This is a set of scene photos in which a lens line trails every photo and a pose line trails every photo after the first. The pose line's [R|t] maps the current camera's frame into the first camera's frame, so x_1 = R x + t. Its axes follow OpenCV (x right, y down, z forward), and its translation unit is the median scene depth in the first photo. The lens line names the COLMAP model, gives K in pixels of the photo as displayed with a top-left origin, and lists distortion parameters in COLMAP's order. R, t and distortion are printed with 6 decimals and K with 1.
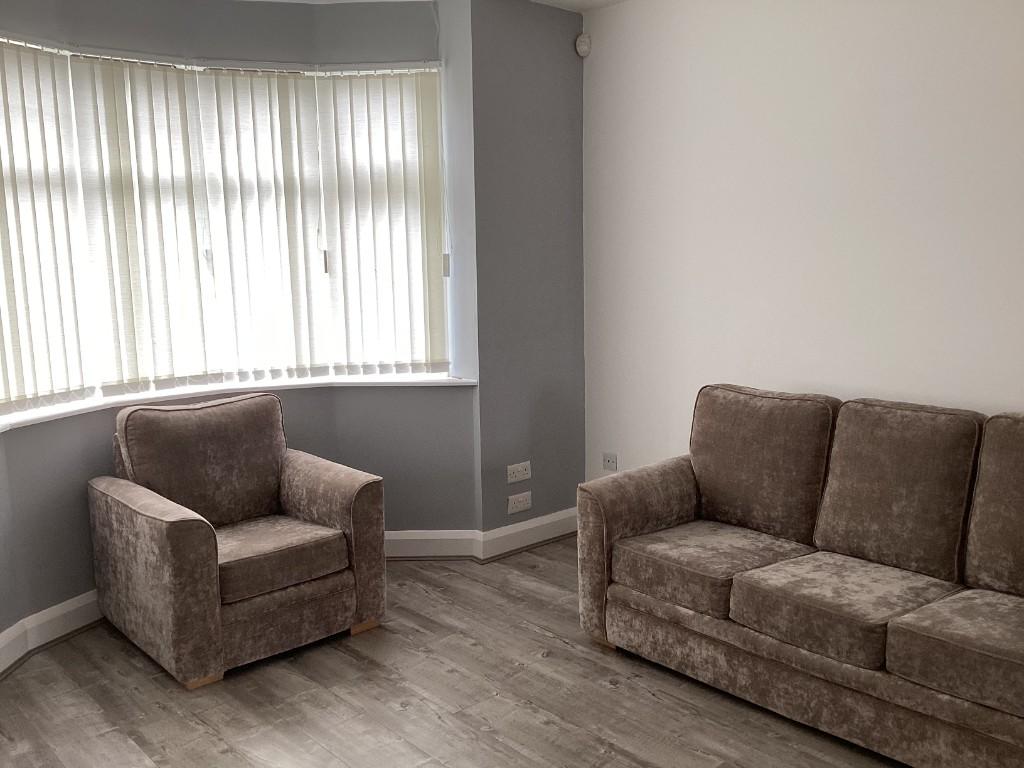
lens RADIAL K [[924.0, 0, 514.2], [0, 924.0, 382.3], [0, 0, 1]] dist [0.031396, -0.025931]
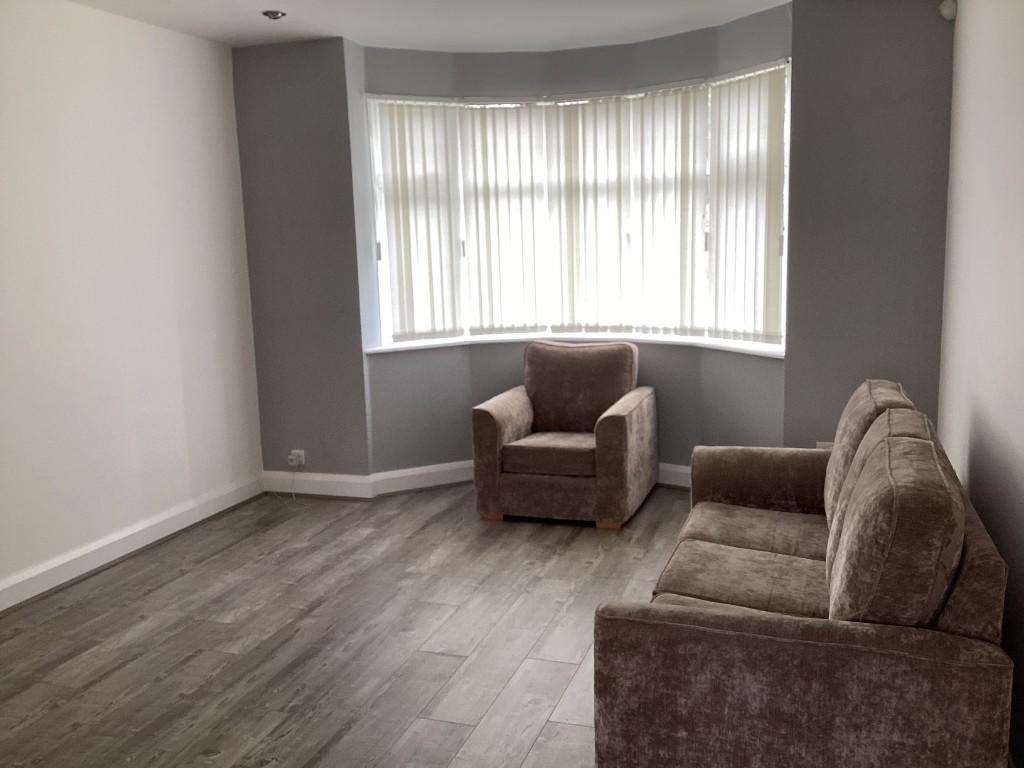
lens RADIAL K [[924.0, 0, 513.8], [0, 924.0, 387.5], [0, 0, 1]] dist [0.031396, -0.025931]
pose [[0.481747, 0.142062, -0.864719, 0.778005], [-0.107452, 0.988902, 0.102600, -0.041913], [0.869698, 0.043488, 0.491665, 0.210416]]
